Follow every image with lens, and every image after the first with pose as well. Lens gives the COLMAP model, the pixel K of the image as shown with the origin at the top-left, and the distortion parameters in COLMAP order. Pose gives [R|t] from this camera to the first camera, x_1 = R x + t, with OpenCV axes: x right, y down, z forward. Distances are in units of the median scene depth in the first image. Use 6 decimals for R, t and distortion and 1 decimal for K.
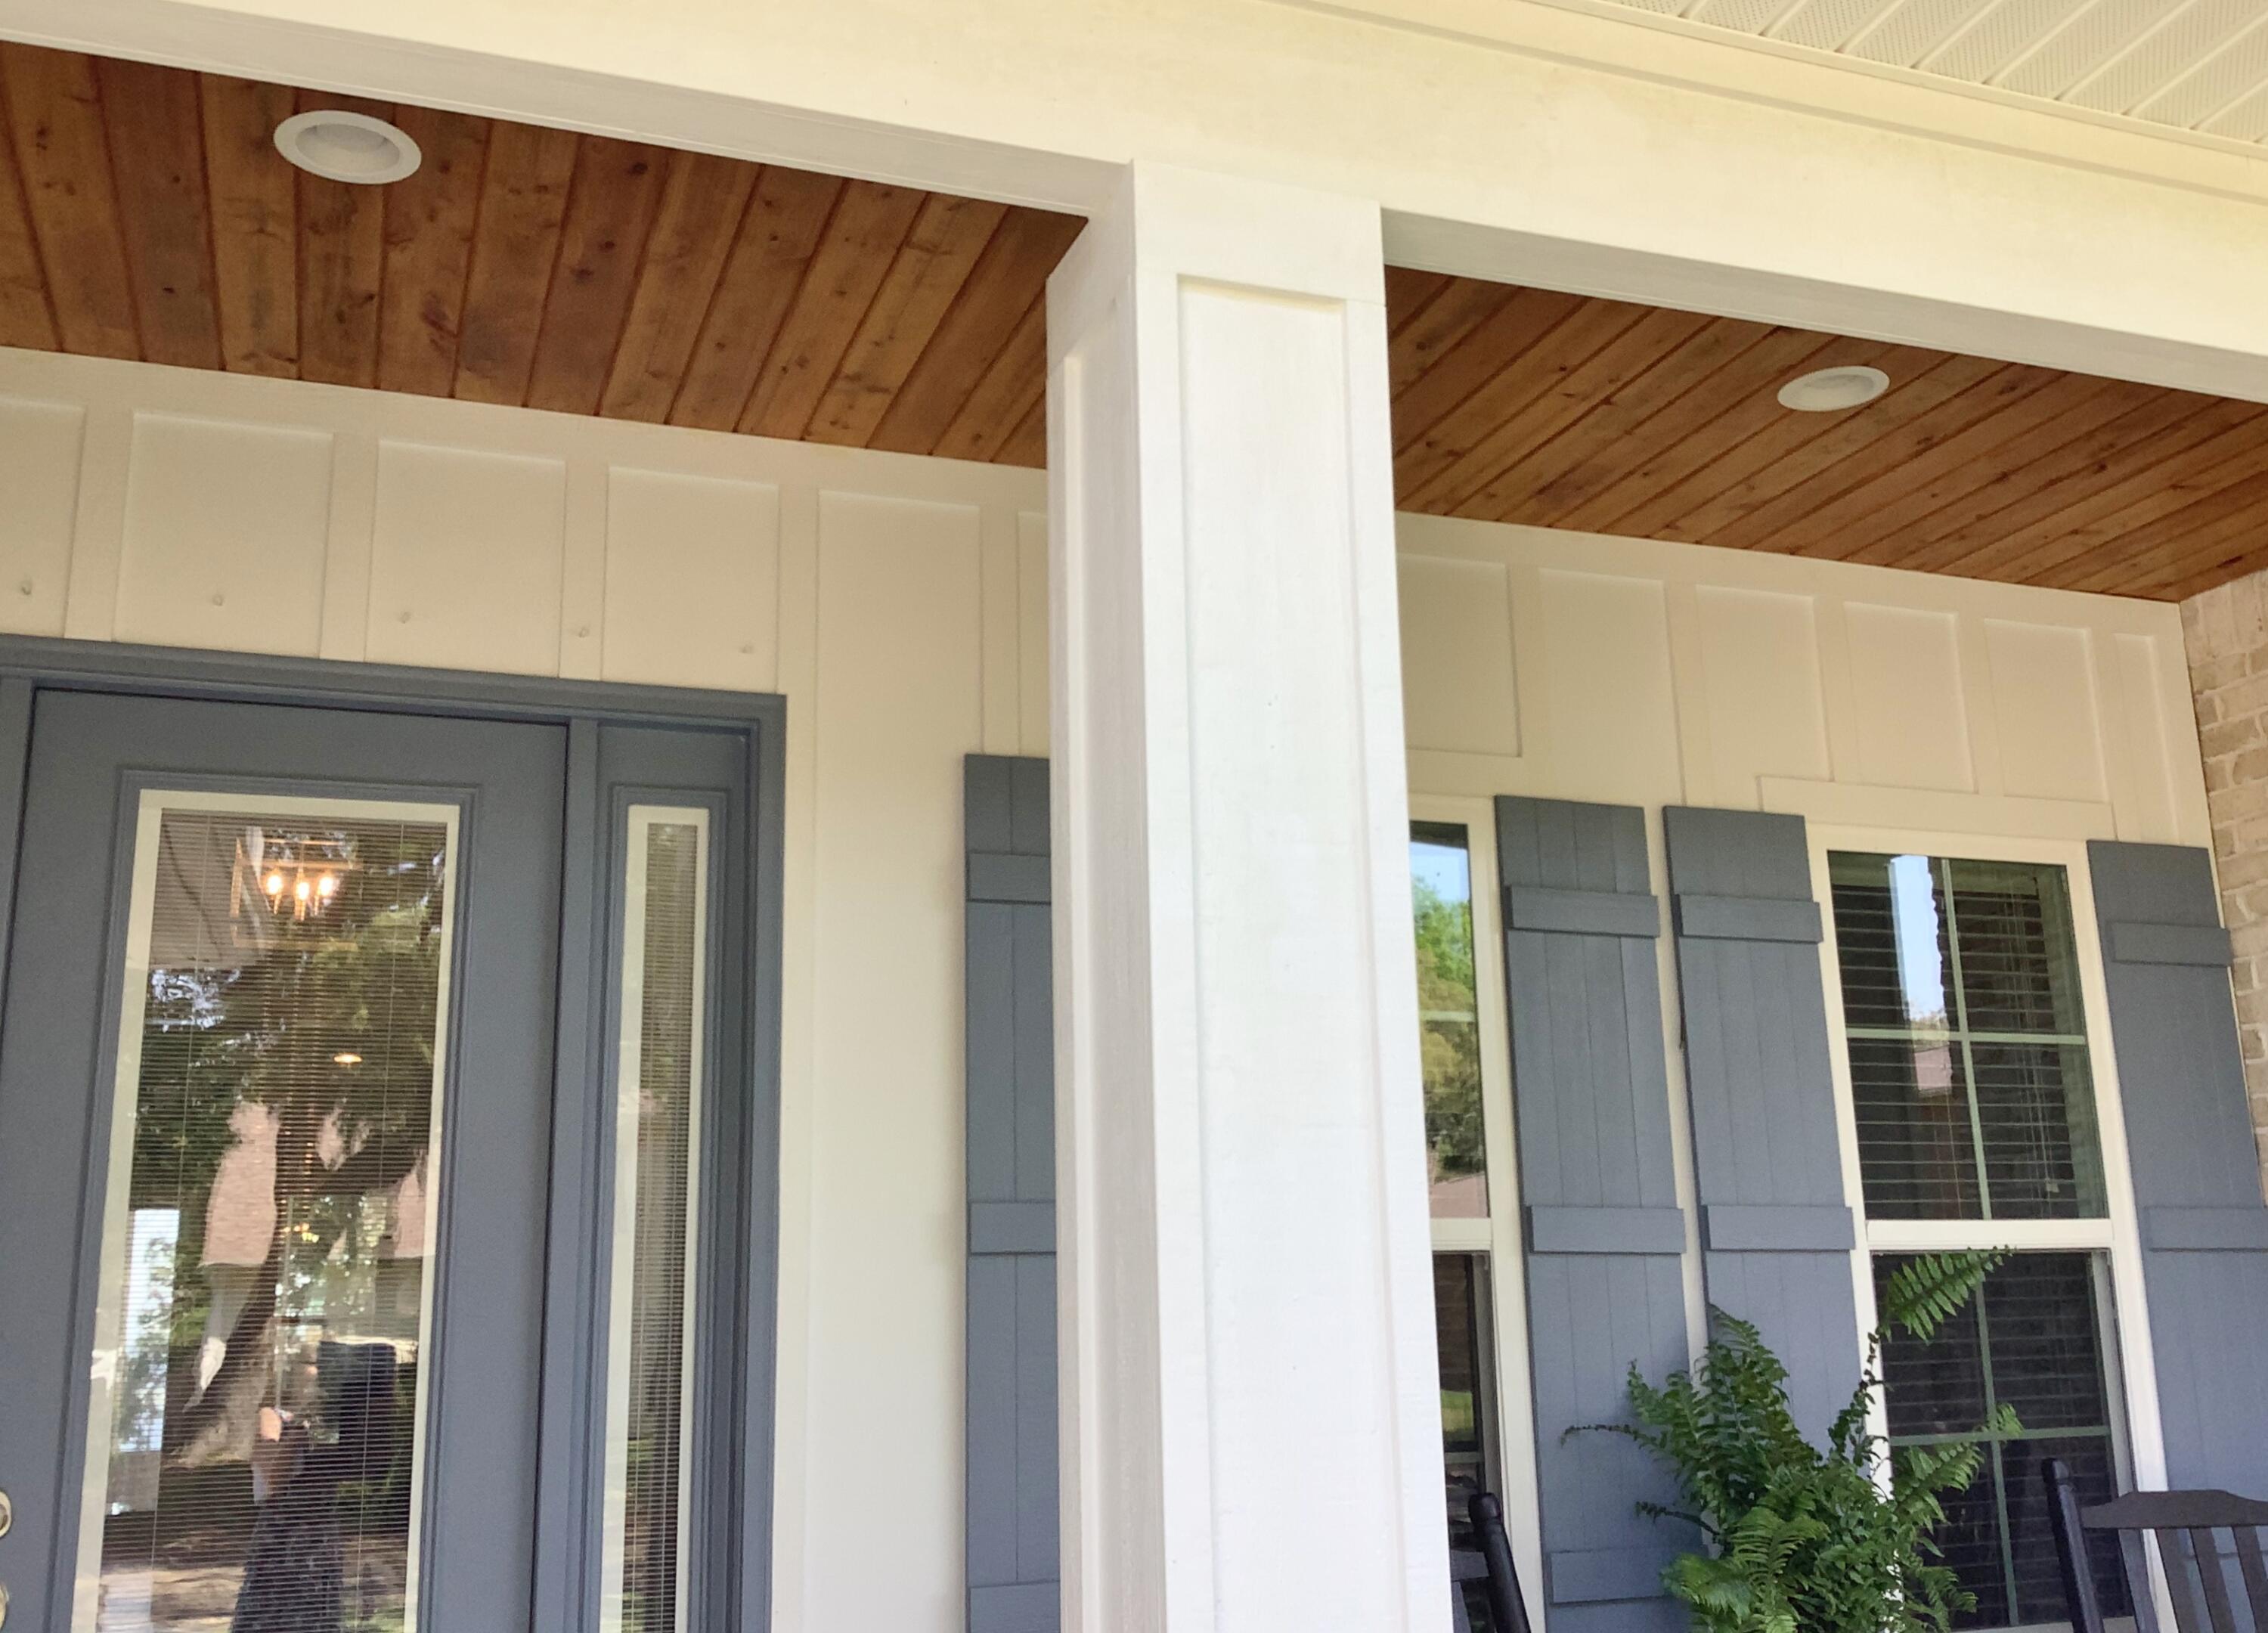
lens RADIAL K [[2154.5, 0, 1134.0], [0, 2154.5, 816.5], [0, 0, 1]] dist [0.041037, 0.006689]
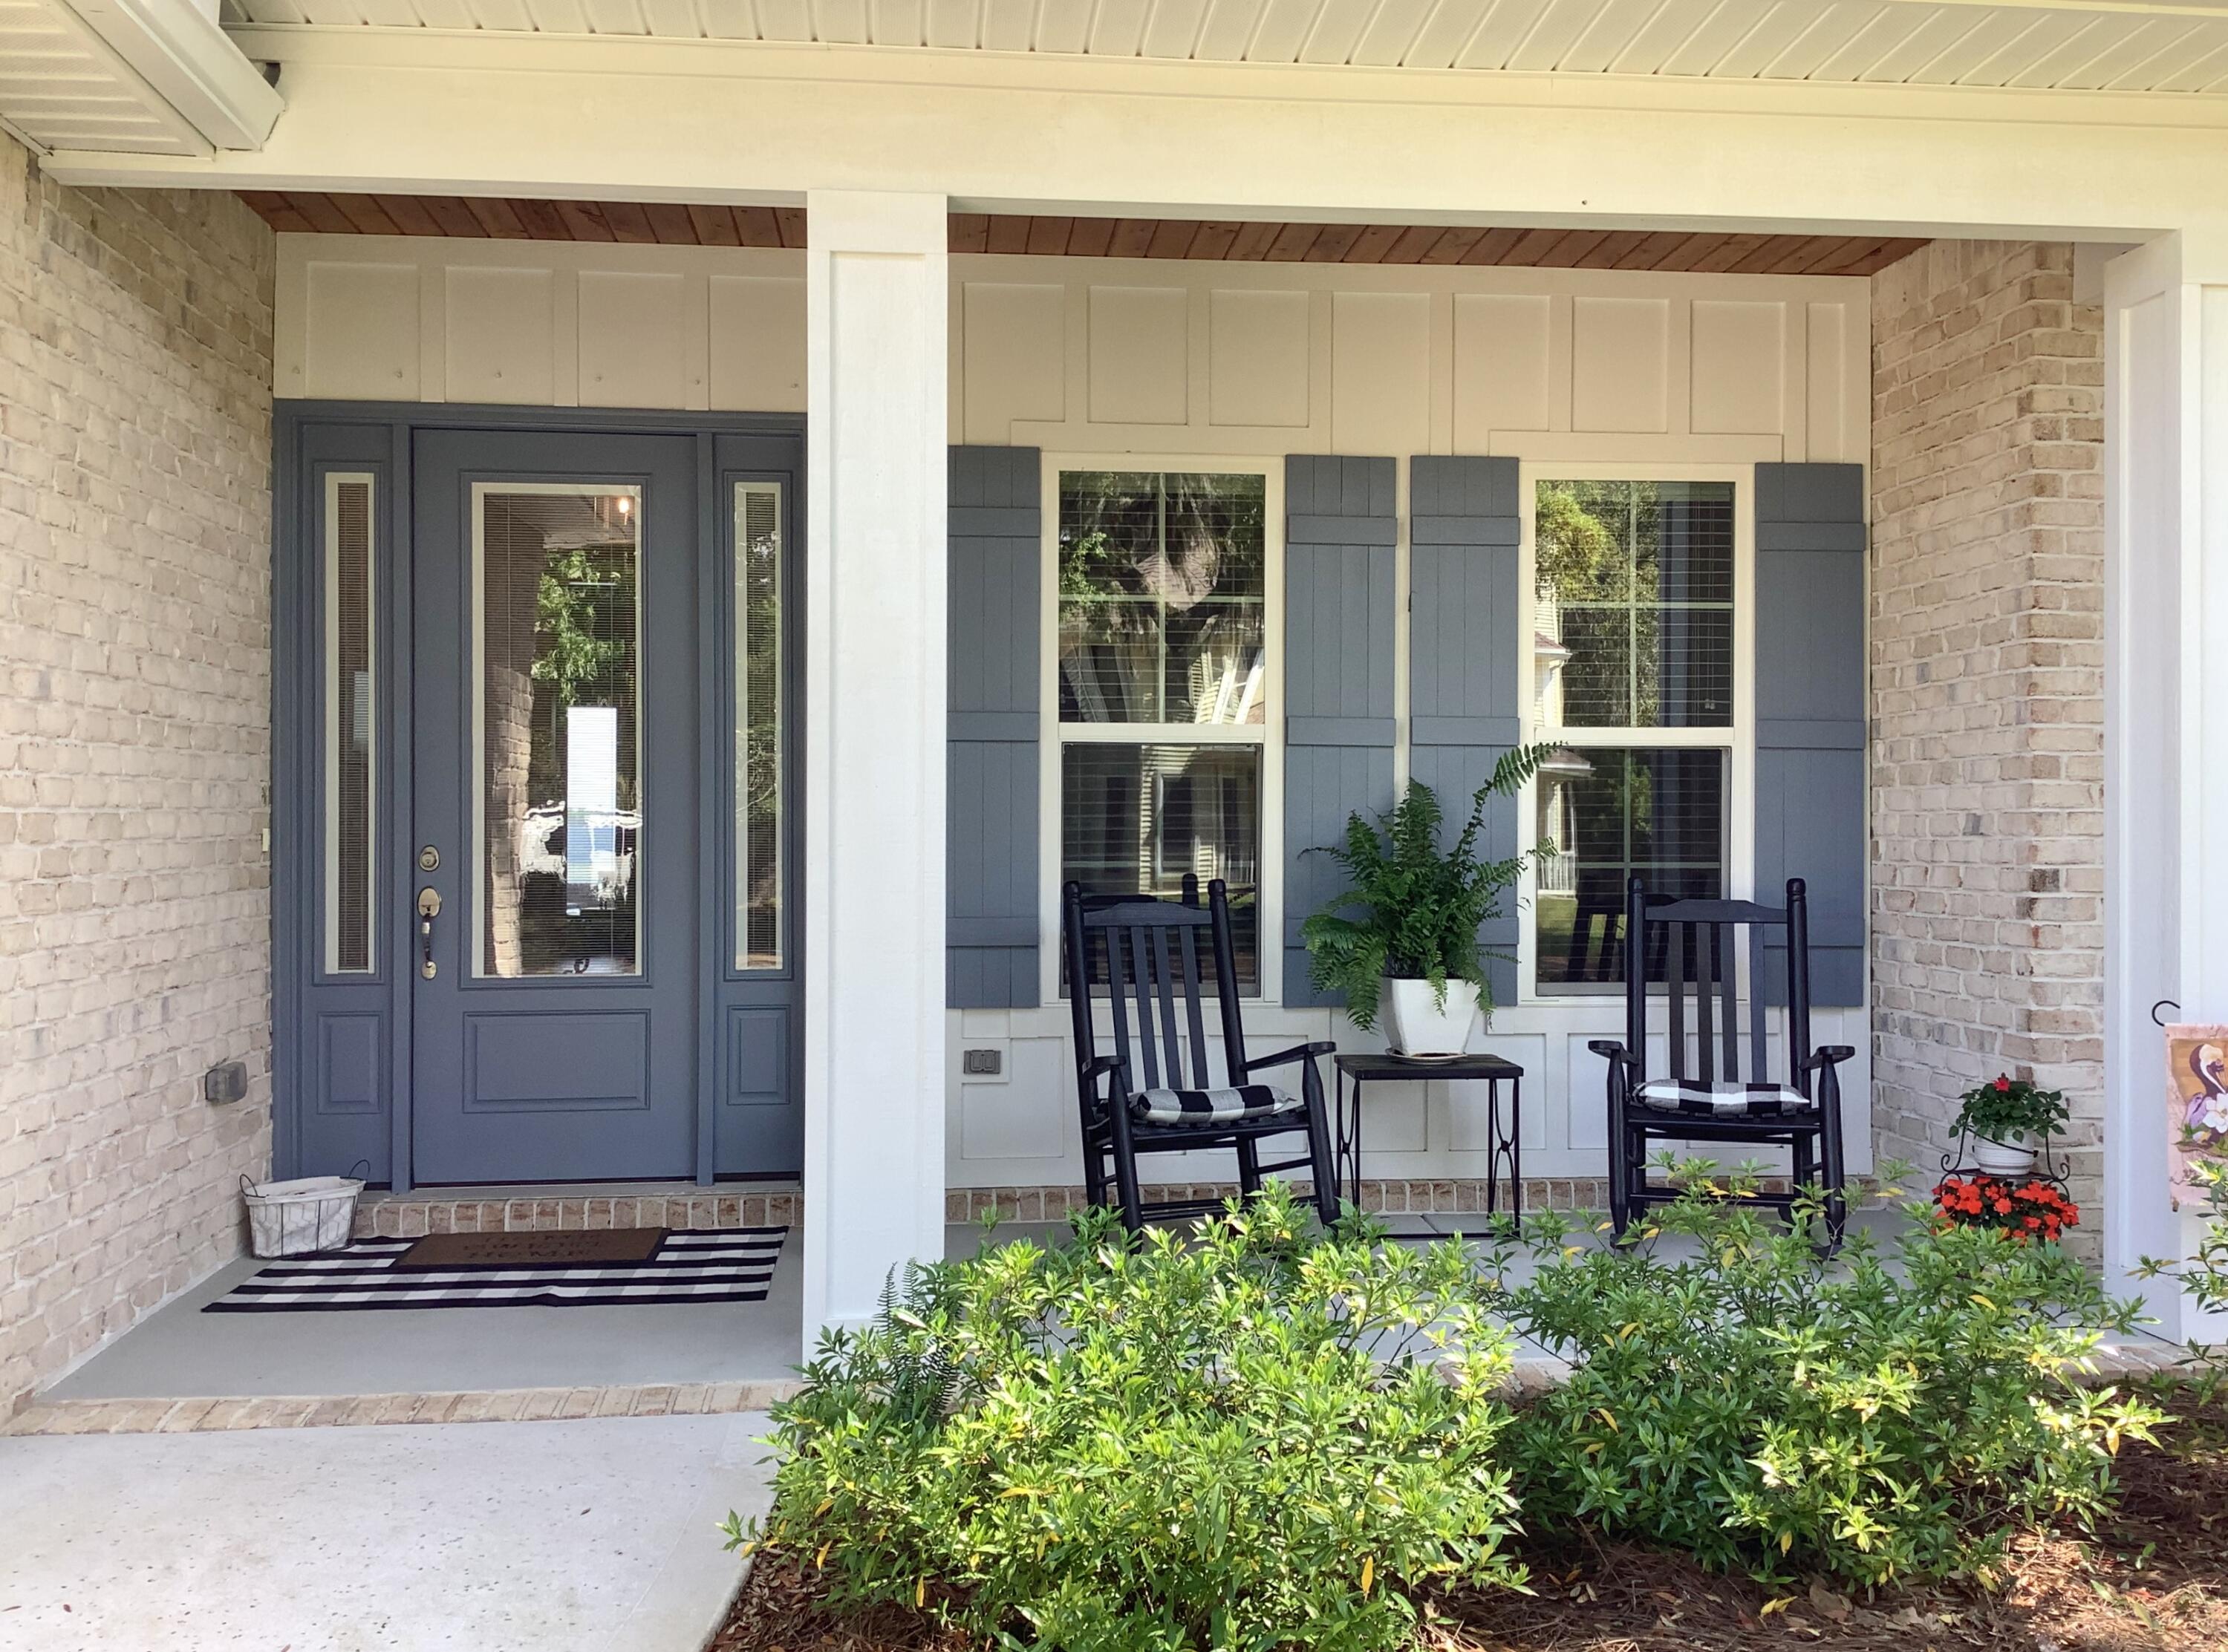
lens RADIAL K [[2001.2, 0, 1123.8], [0, 2001.2, 823.2], [0, 0, 1]] dist [0.132065, -0.265357]
pose [[0.969707, 0.021356, -0.243337, 0.400893], [0.035191, 0.973566, 0.225680, -0.080157], [0.241725, -0.227406, 0.943322, -0.435185]]
